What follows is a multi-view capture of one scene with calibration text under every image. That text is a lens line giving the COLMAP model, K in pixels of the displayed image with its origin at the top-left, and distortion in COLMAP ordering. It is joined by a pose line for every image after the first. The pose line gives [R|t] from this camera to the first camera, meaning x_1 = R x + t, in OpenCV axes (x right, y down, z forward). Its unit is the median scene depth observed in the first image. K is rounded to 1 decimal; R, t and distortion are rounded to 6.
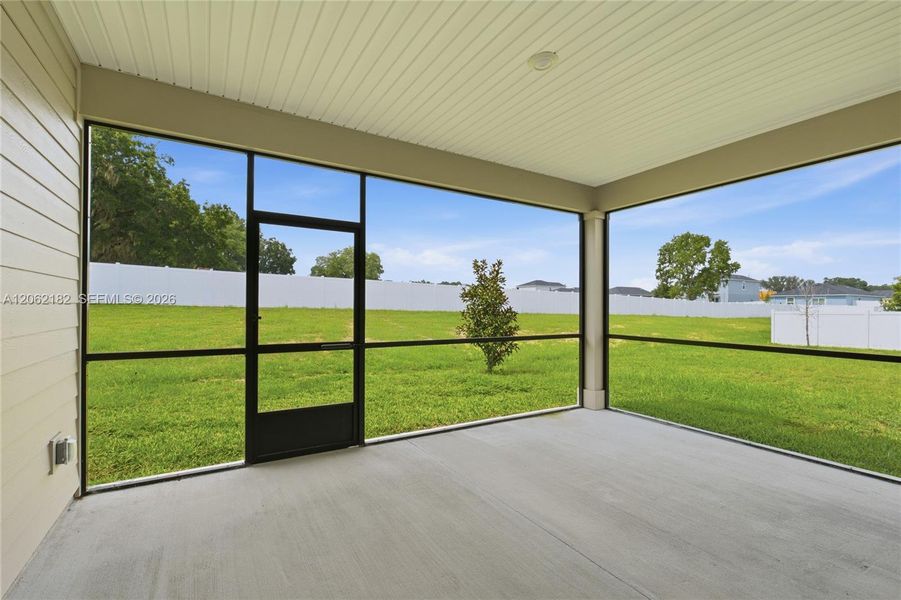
lens RADIAL K [[415.3, 0, 451.9], [0, 415.3, 301.2], [0, 0, 1]] dist [-0.011302, 0.001646]
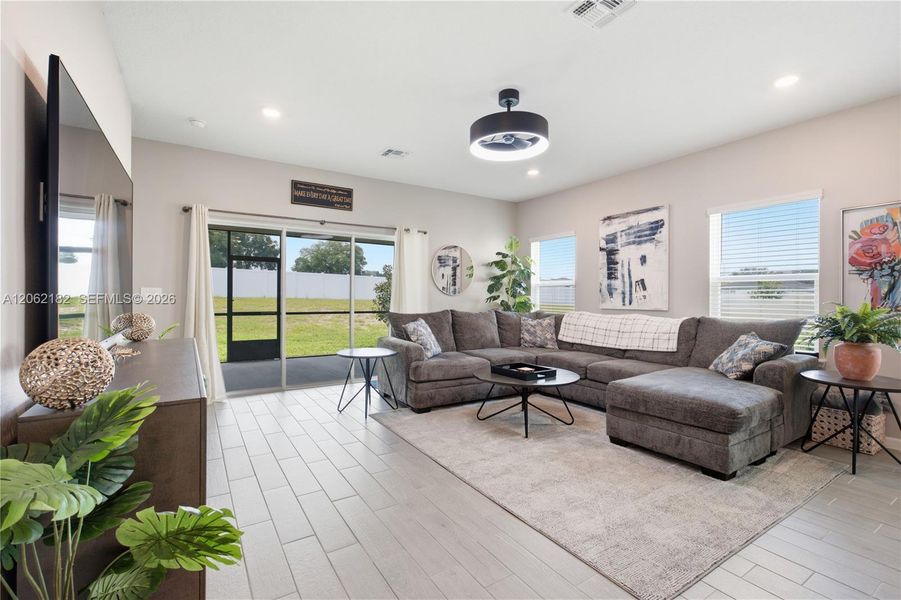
lens RADIAL K [[415.3, 0, 450.8], [0, 415.3, 298.6], [0, 0, 1]] dist [-0.011302, 0.001646]
pose [[0.999560, -0.004482, 0.029306, 0.629342], [0.004028, 0.999871, 0.015544, -0.001362], [-0.029372, -0.015419, 0.999450, -1.239131]]
